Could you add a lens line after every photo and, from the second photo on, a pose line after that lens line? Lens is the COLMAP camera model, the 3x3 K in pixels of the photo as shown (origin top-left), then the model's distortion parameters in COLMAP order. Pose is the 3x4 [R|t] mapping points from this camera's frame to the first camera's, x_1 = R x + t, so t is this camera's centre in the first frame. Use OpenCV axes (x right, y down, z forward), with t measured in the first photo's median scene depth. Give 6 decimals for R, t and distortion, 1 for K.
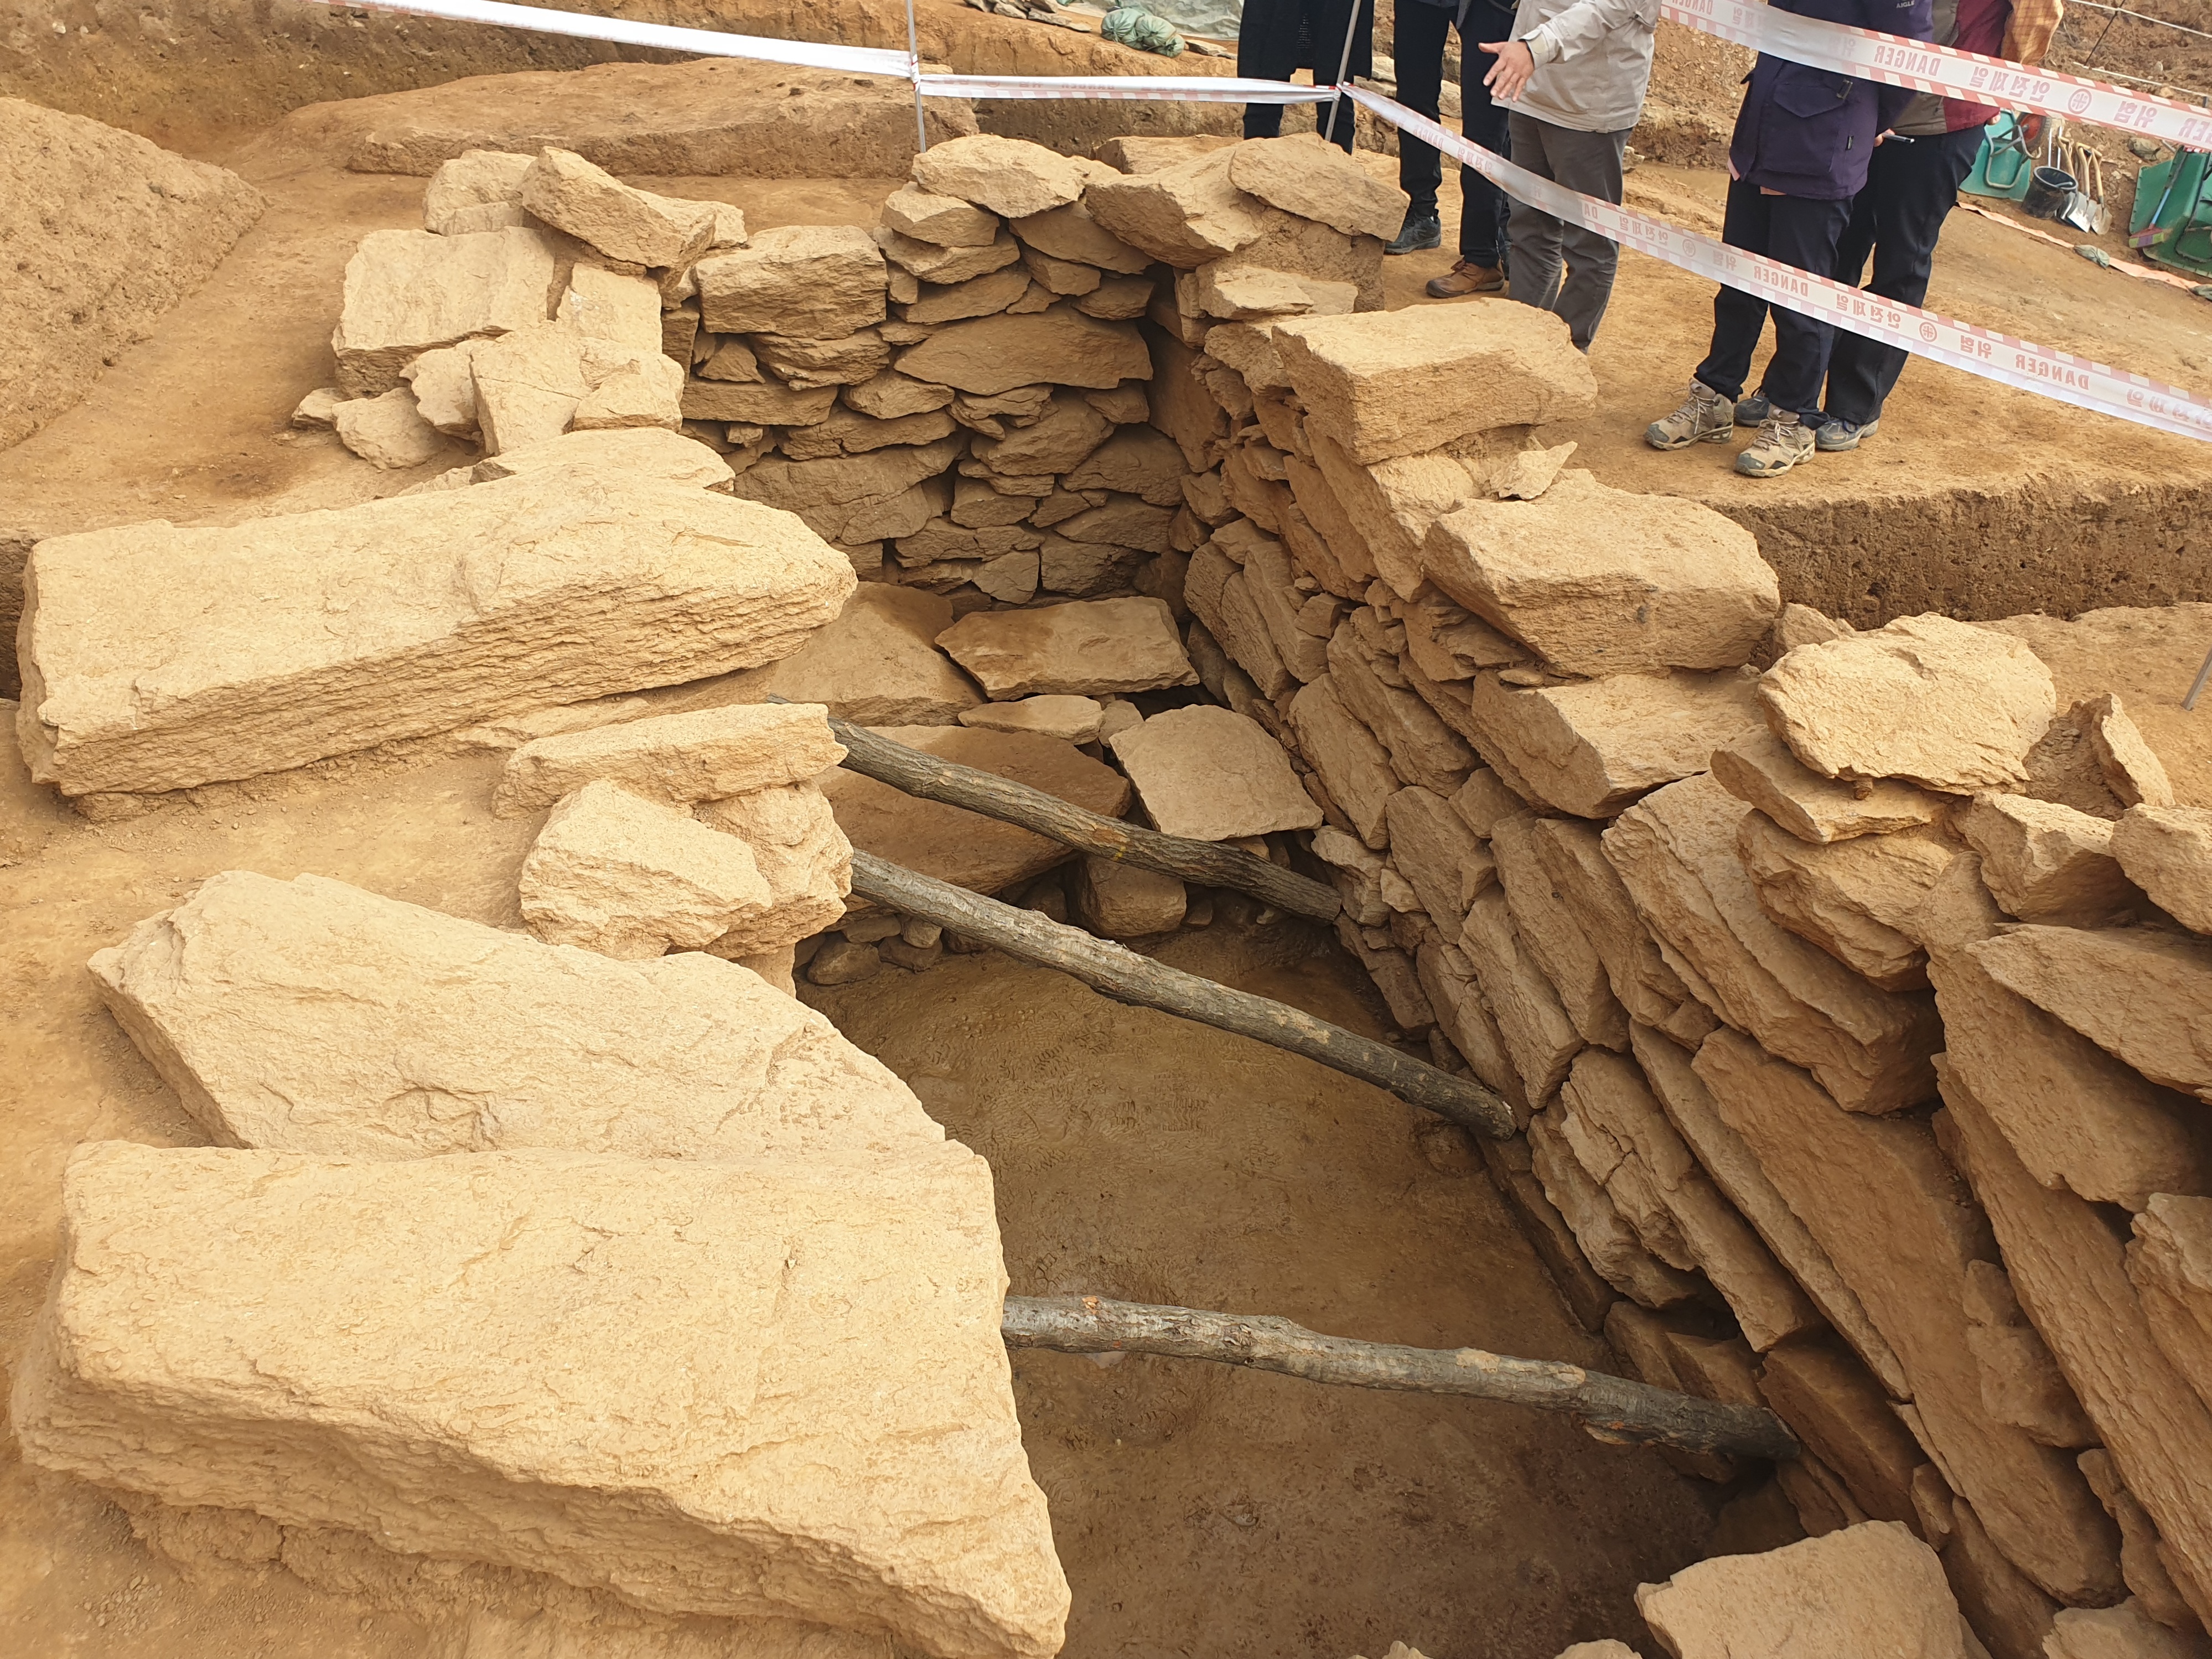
lens RADIAL K [[1736.1, 0, 1114.8], [0, 1736.1, 820.8], [0, 0, 1]] dist [0.085767, -0.141028]
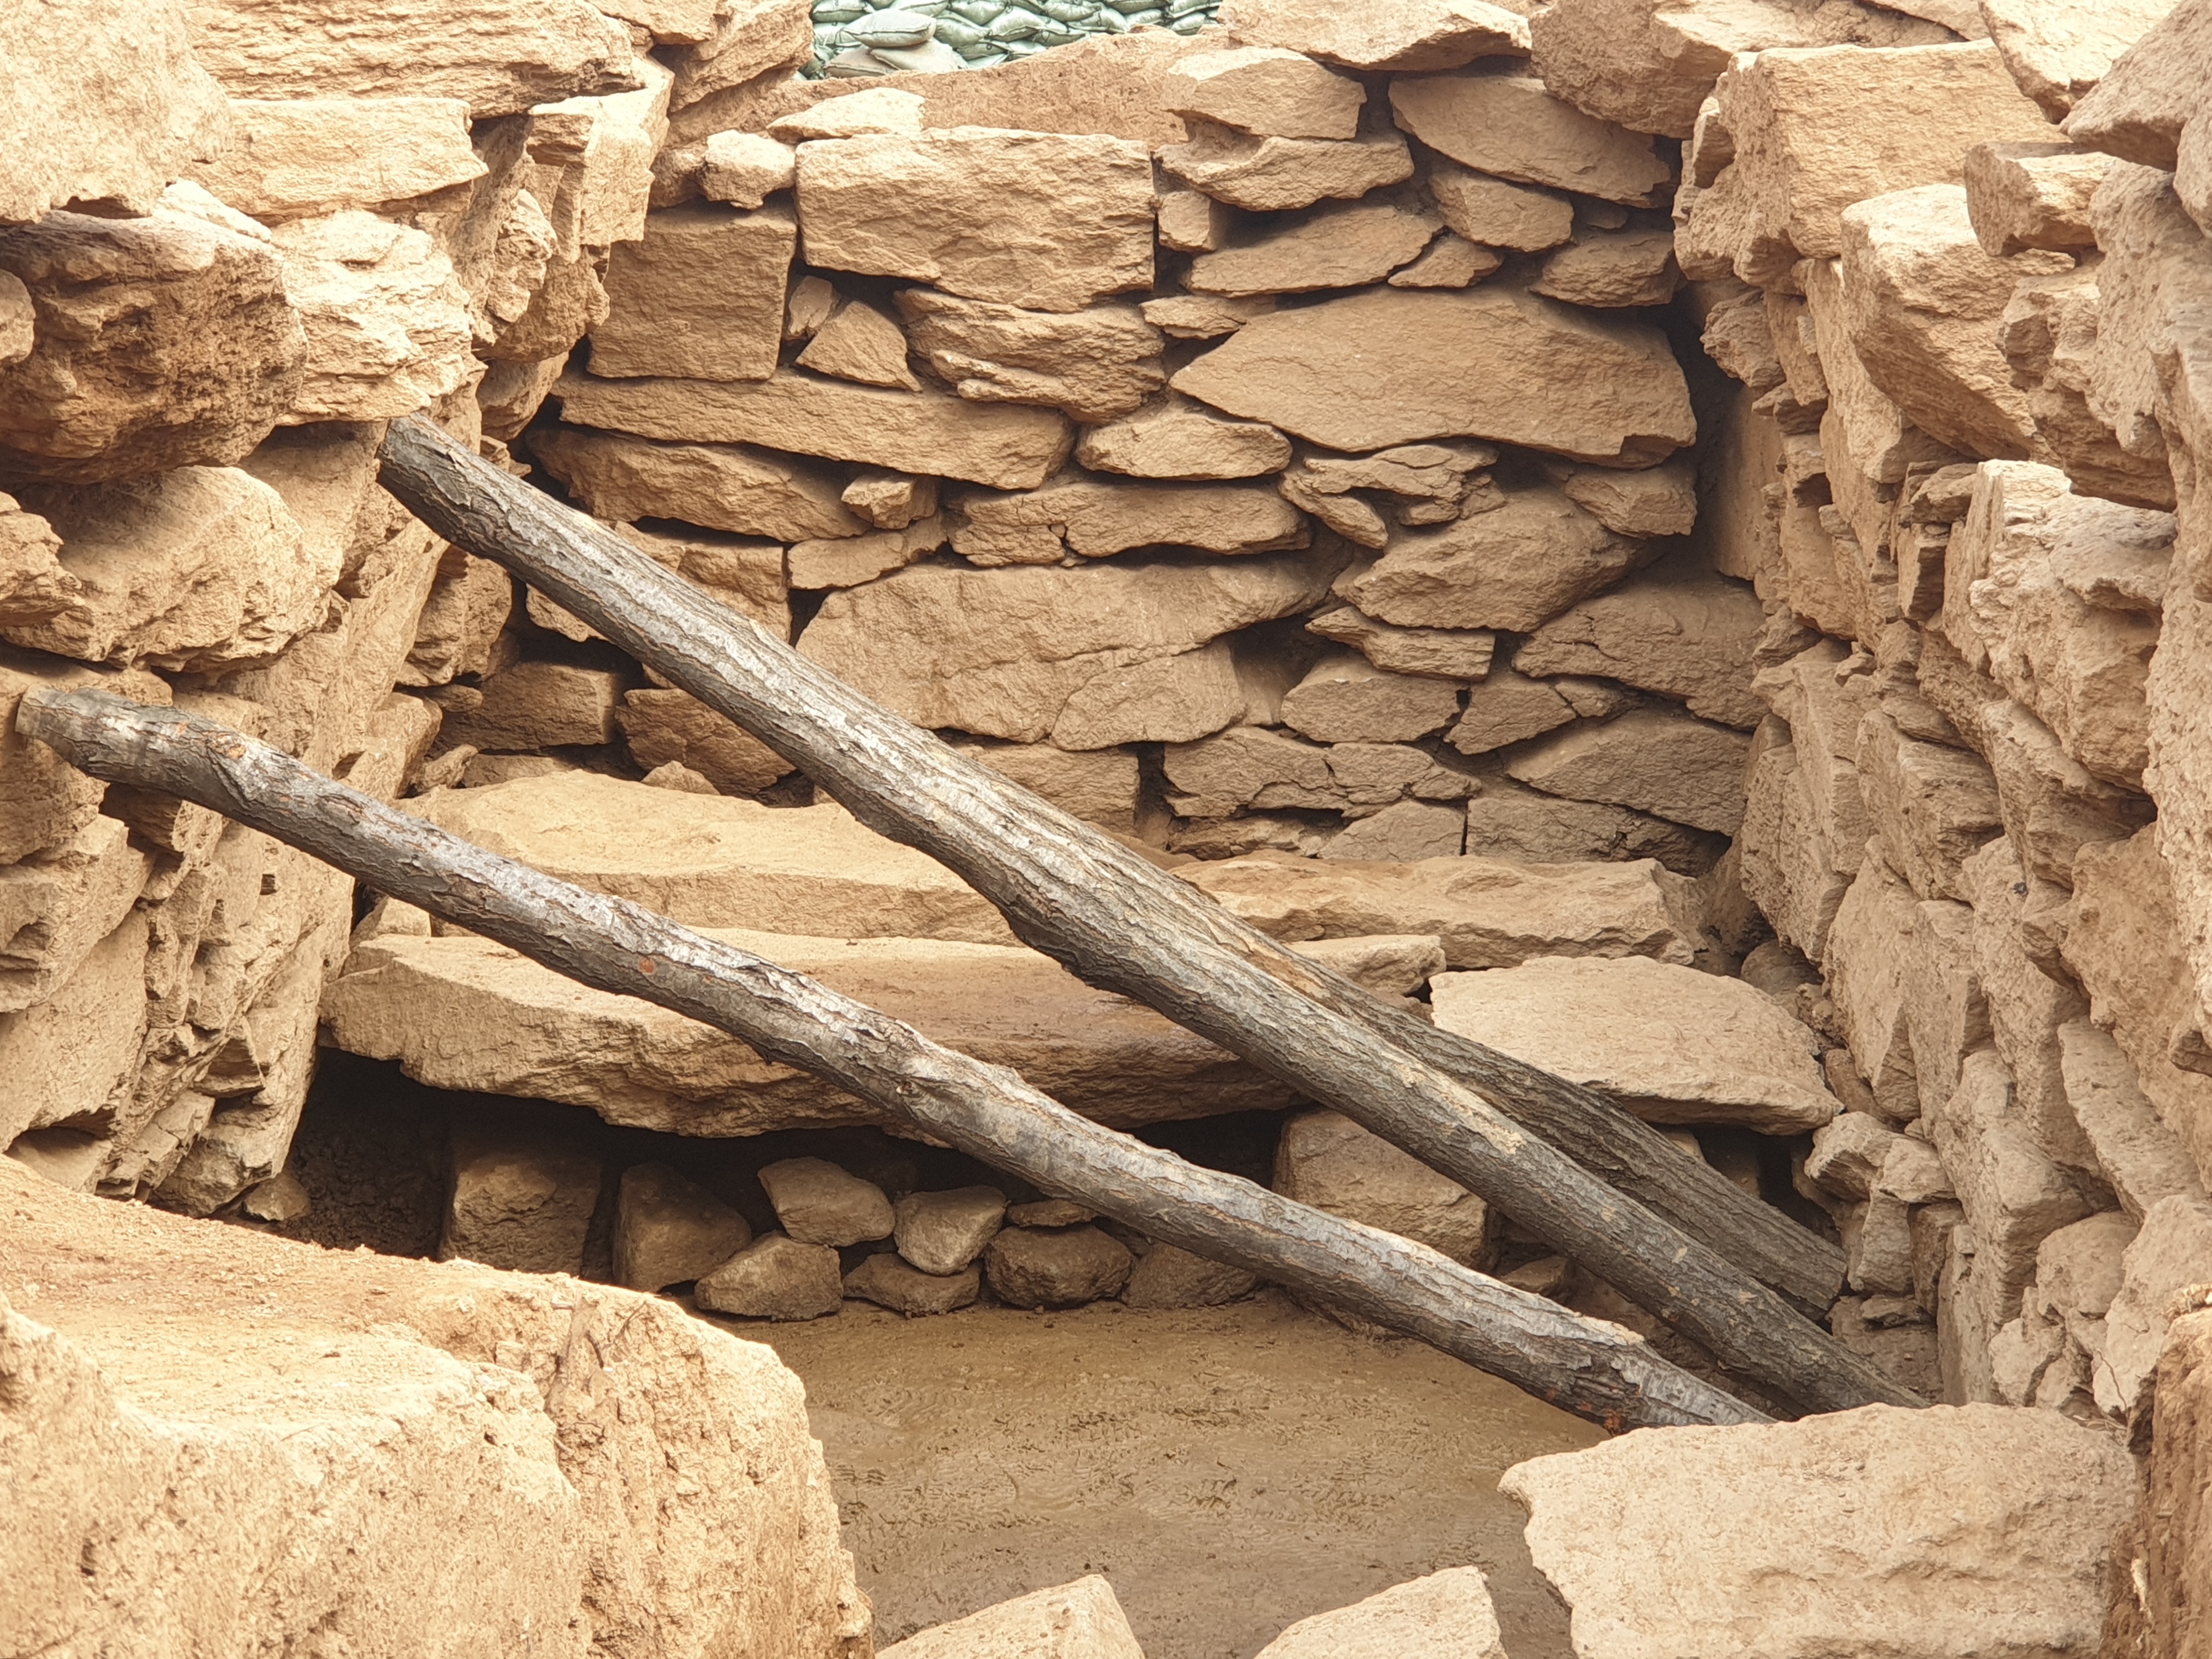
lens RADIAL K [[4627.4, 0, 1109.9], [0, 4627.4, 800.7], [0, 0, 1]] dist [-0.043361, 2.806018]
pose [[0.942700, 0.017262, -0.333195, 0.322138], [-0.161431, 0.897580, -0.410231, 0.424967], [0.291988, 0.440513, 0.848935, -0.114945]]
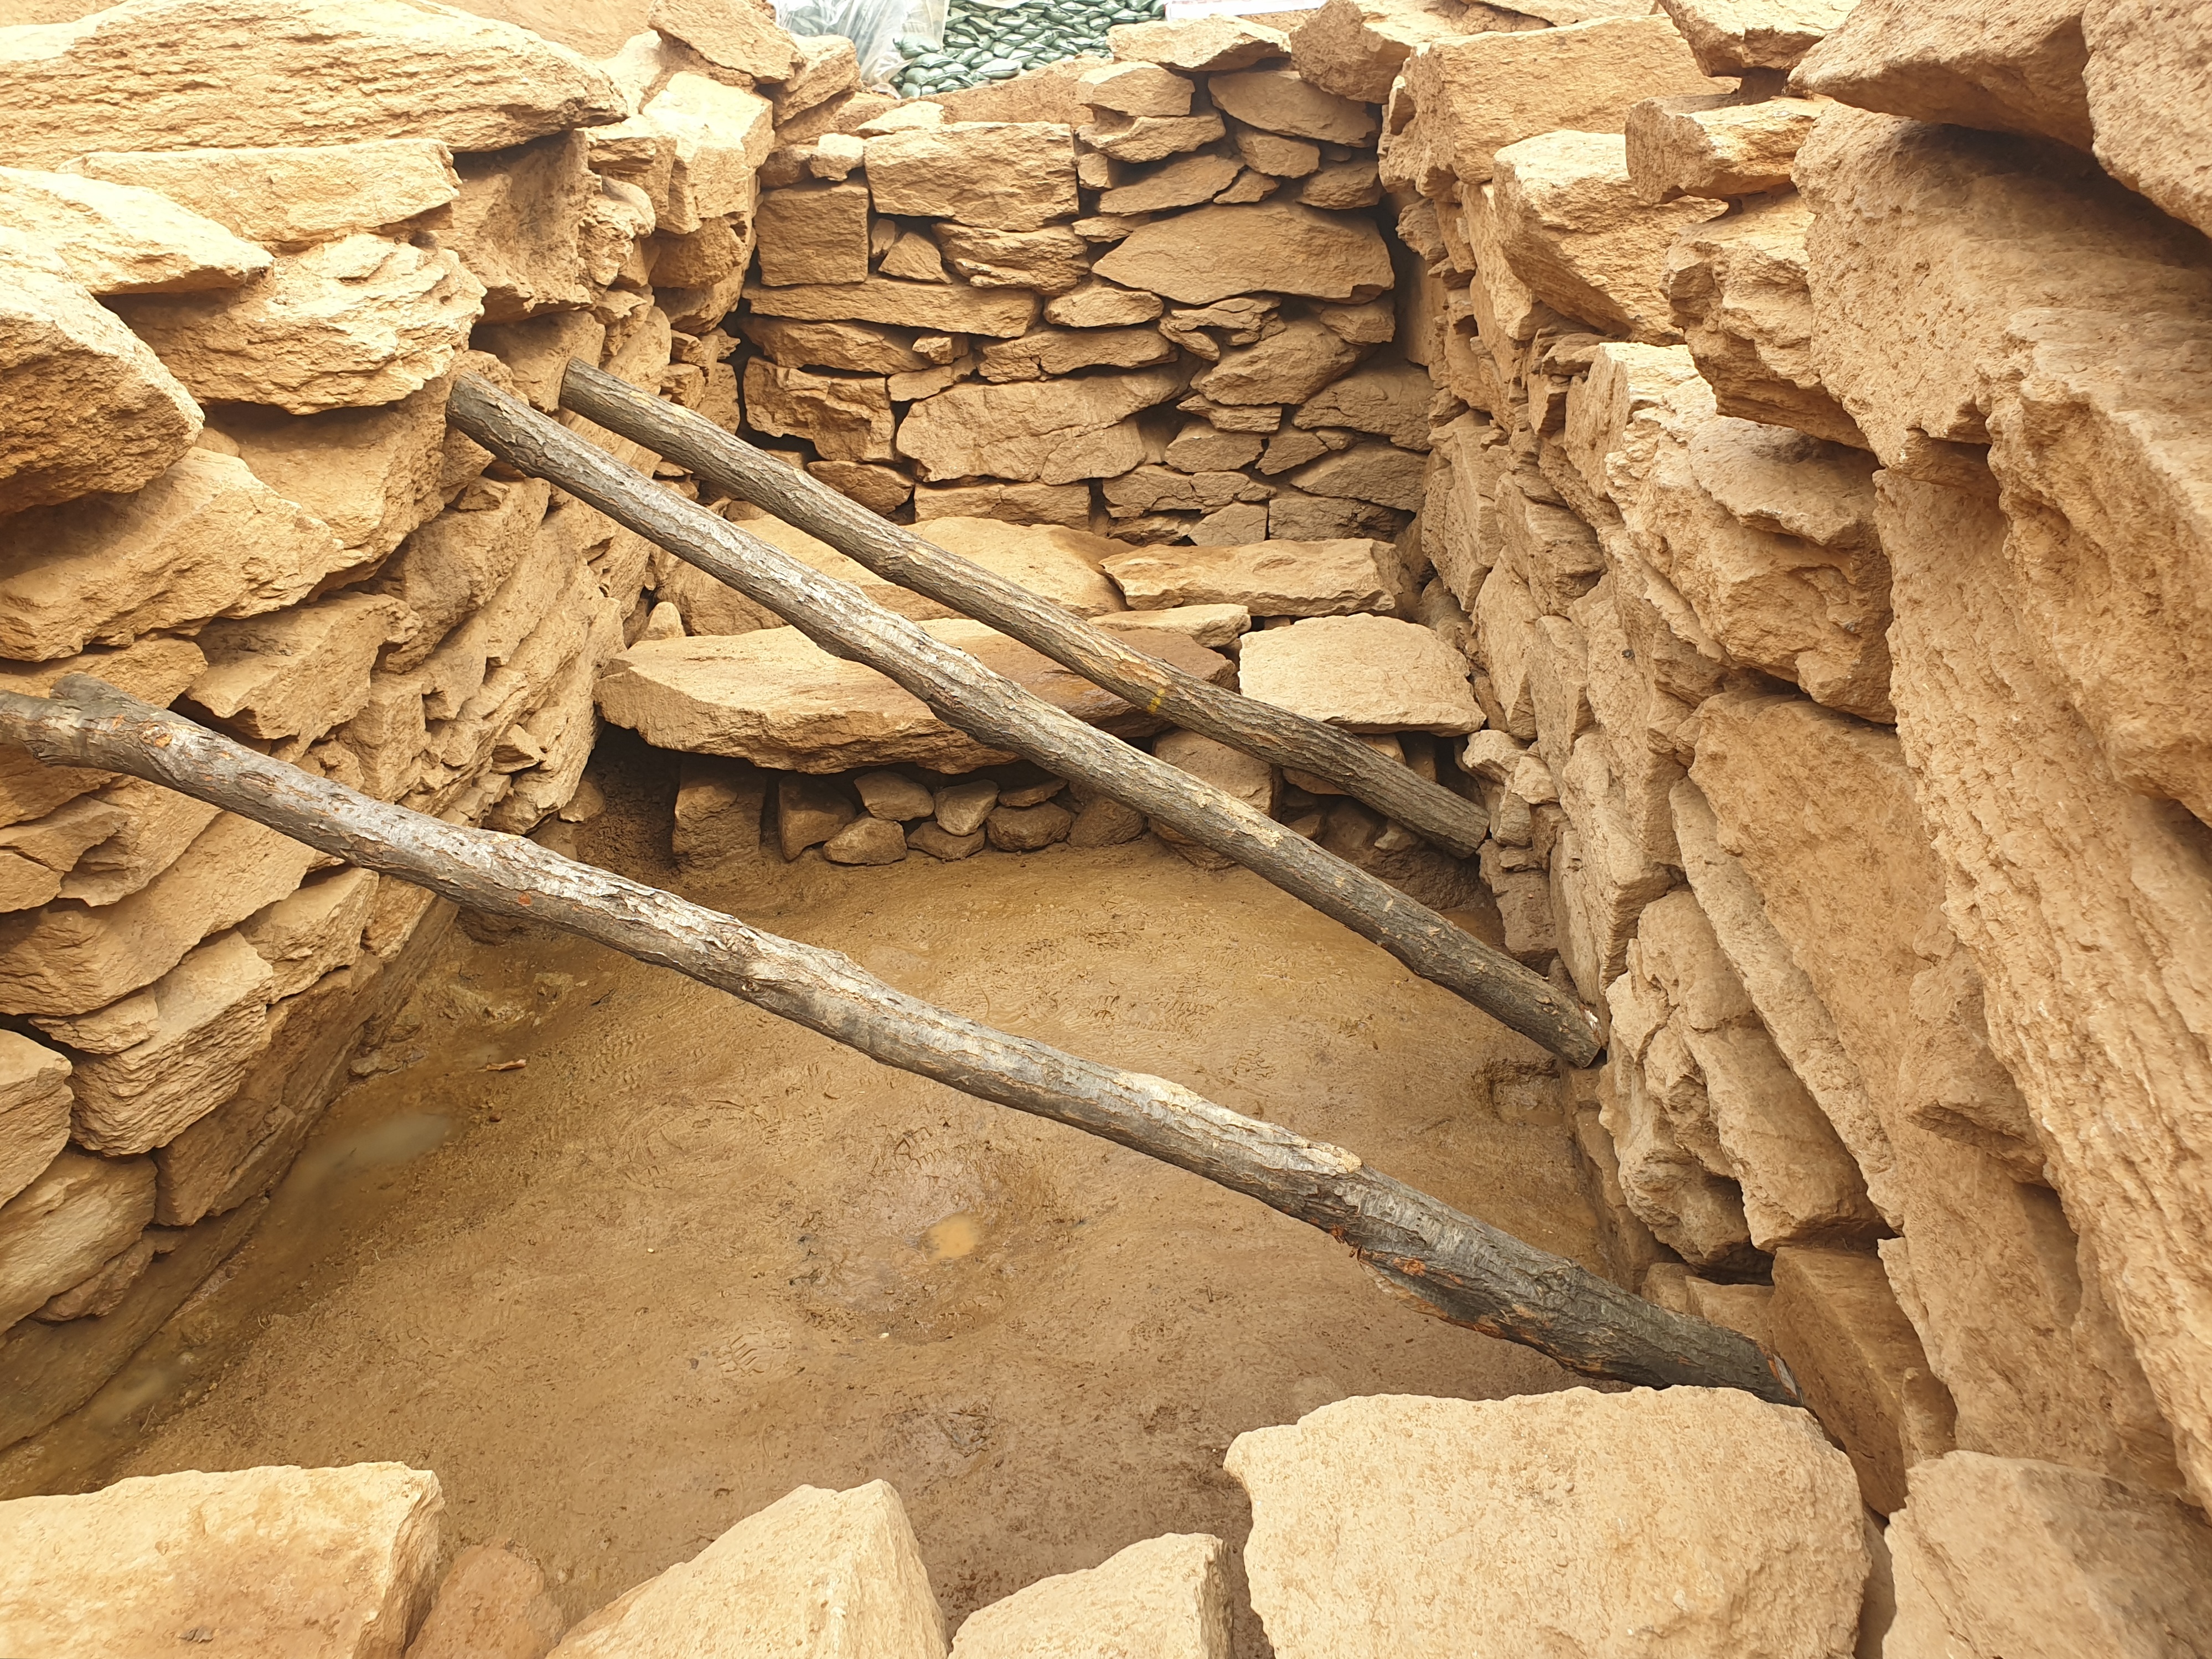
lens RADIAL K [[1738.7, 0, 1093.5], [0, 1738.7, 824.6], [0, 0, 1]] dist [0.108718, -0.271523]
pose [[0.928410, 0.055412, -0.367402, 0.230358], [-0.127687, 0.976176, -0.175432, 0.185644], [0.348928, 0.209785, 0.913367, 0.233554]]
